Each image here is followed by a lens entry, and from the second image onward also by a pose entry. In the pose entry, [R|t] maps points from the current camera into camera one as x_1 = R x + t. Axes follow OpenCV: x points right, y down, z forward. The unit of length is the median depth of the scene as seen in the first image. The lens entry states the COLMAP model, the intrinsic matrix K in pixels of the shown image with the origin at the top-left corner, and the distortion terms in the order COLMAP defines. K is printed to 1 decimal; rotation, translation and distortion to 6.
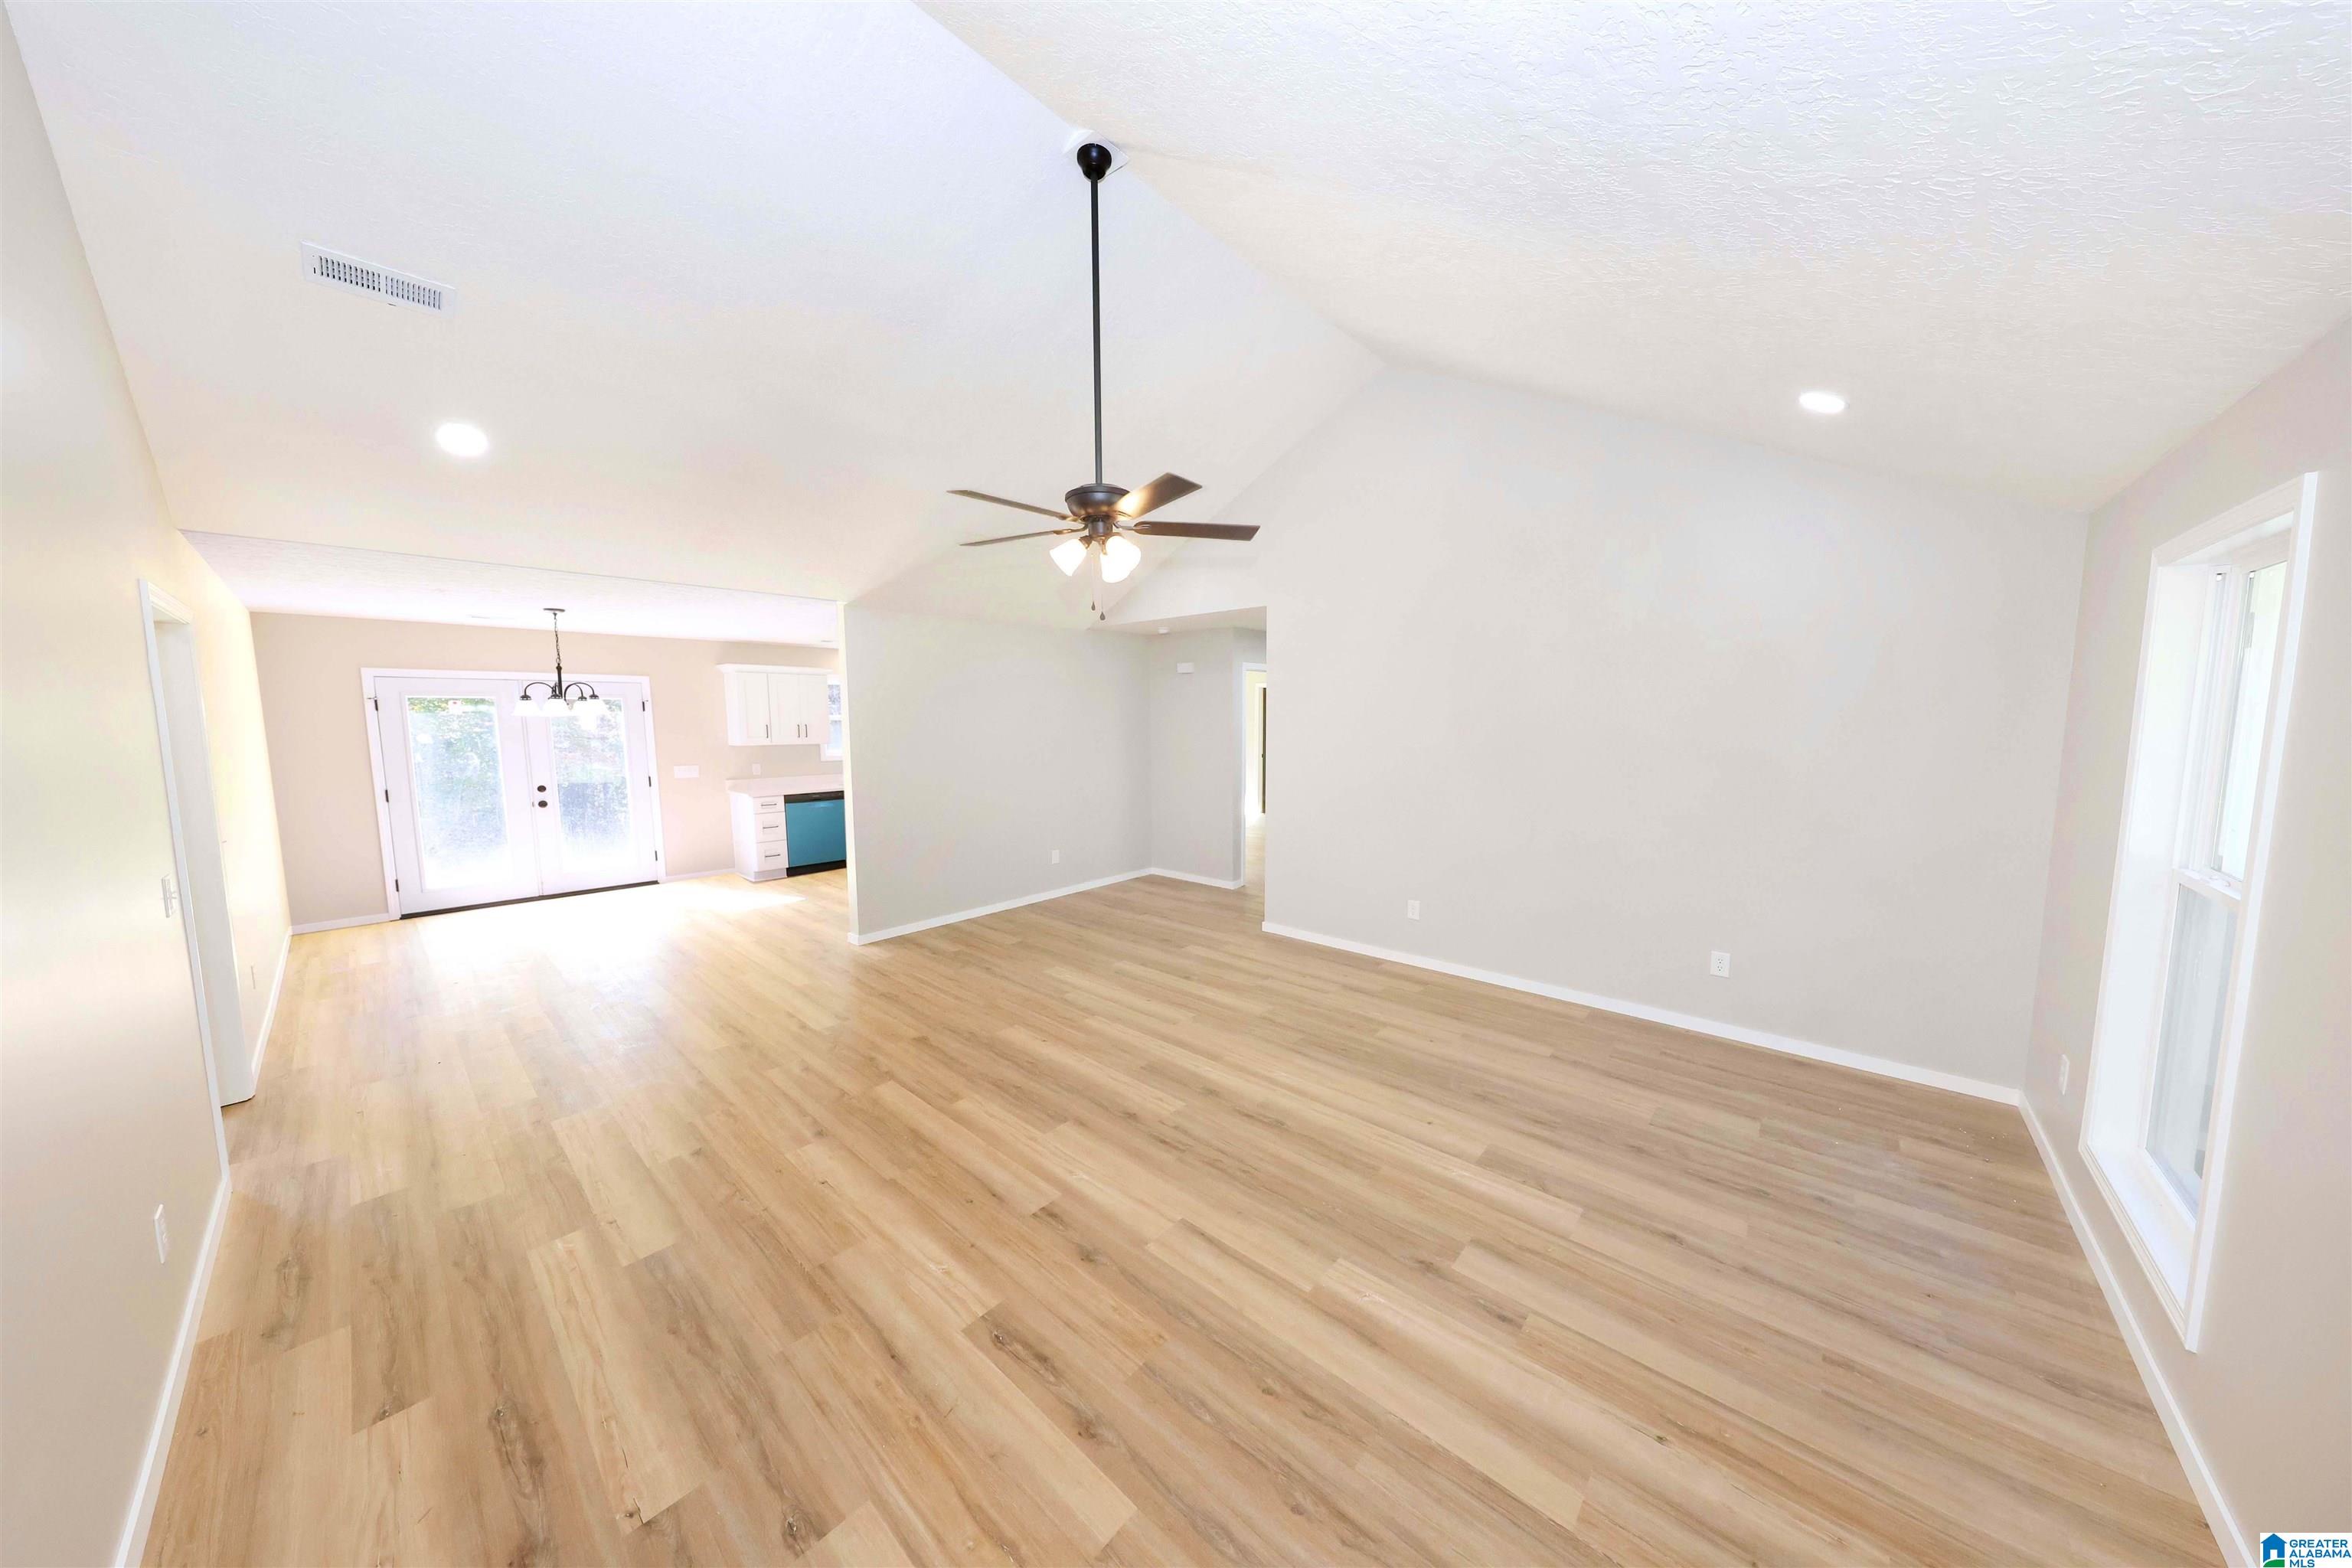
lens RADIAL K [[740.0, 0, 1182.7], [0, 740.0, 782.4], [0, 0, 1]] dist [0.002395, -0.000192]
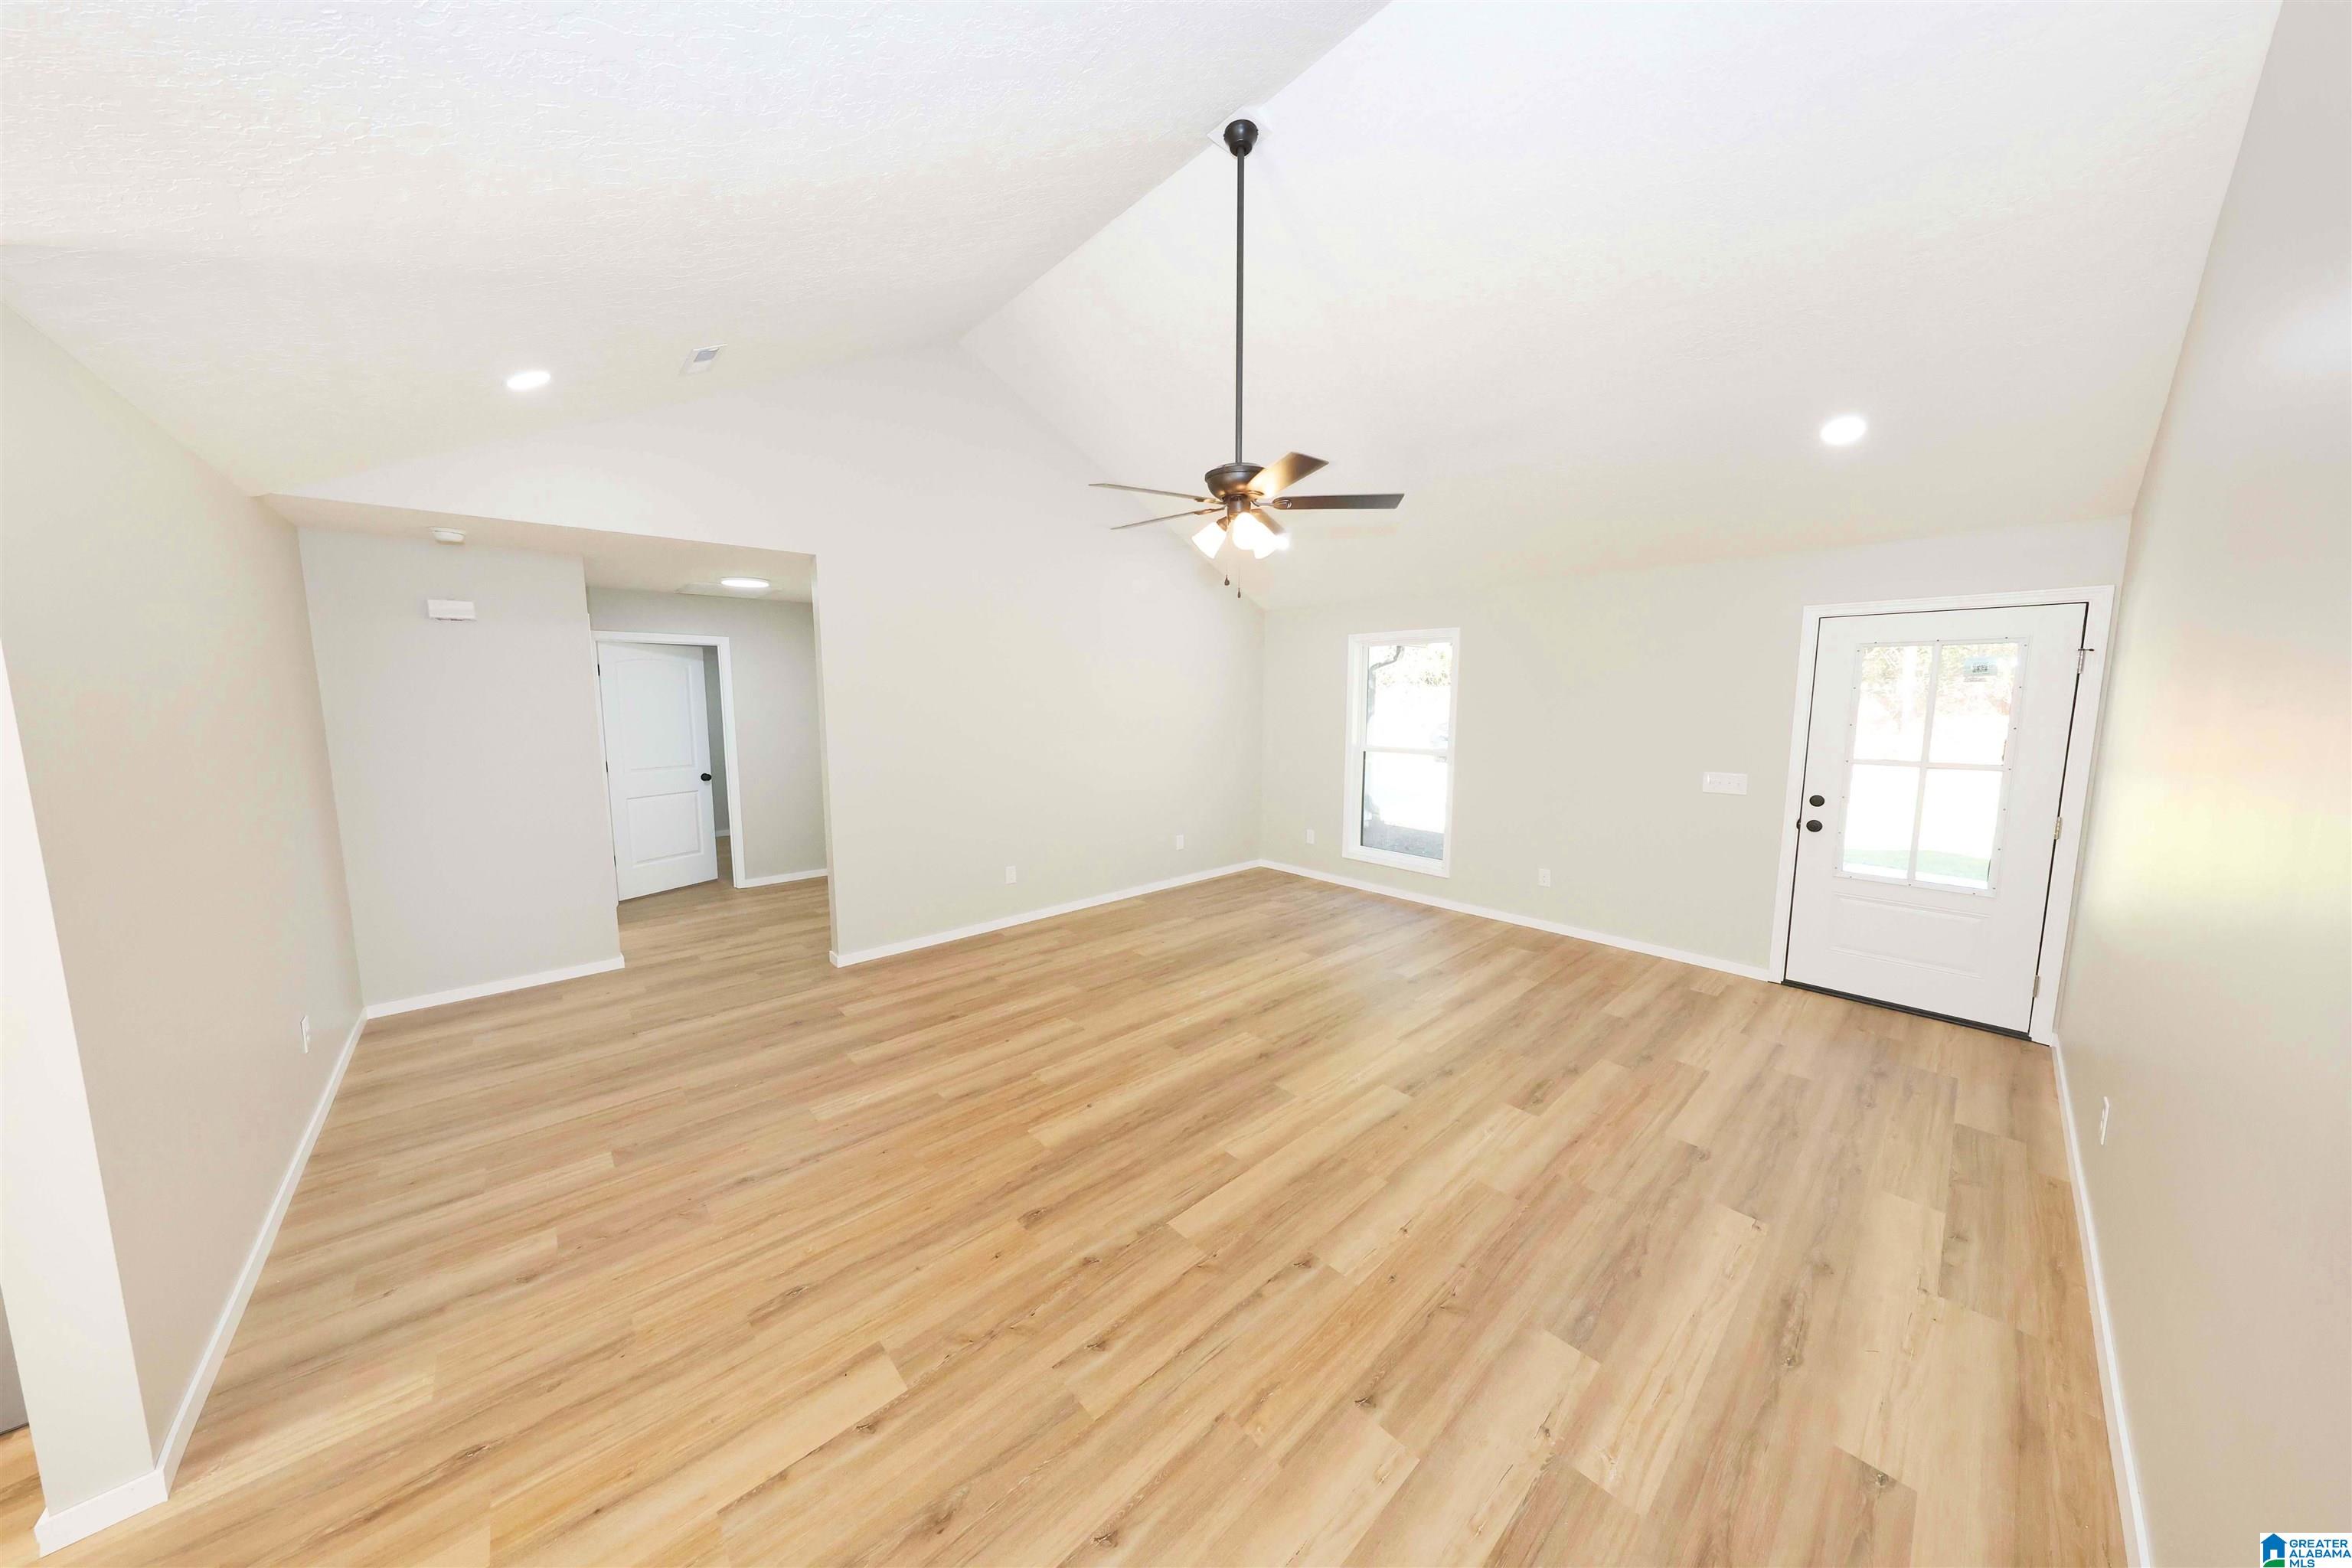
lens RADIAL K [[740.0, 0, 1183.0], [0, 740.0, 783.6], [0, 0, 1]] dist [0.002395, -0.000192]
pose [[0.100665, -0.114571, 0.988302, -1.024541], [0.096520, 0.989786, 0.104912, -0.071599], [-0.990227, 0.084830, 0.110695, 0.875900]]
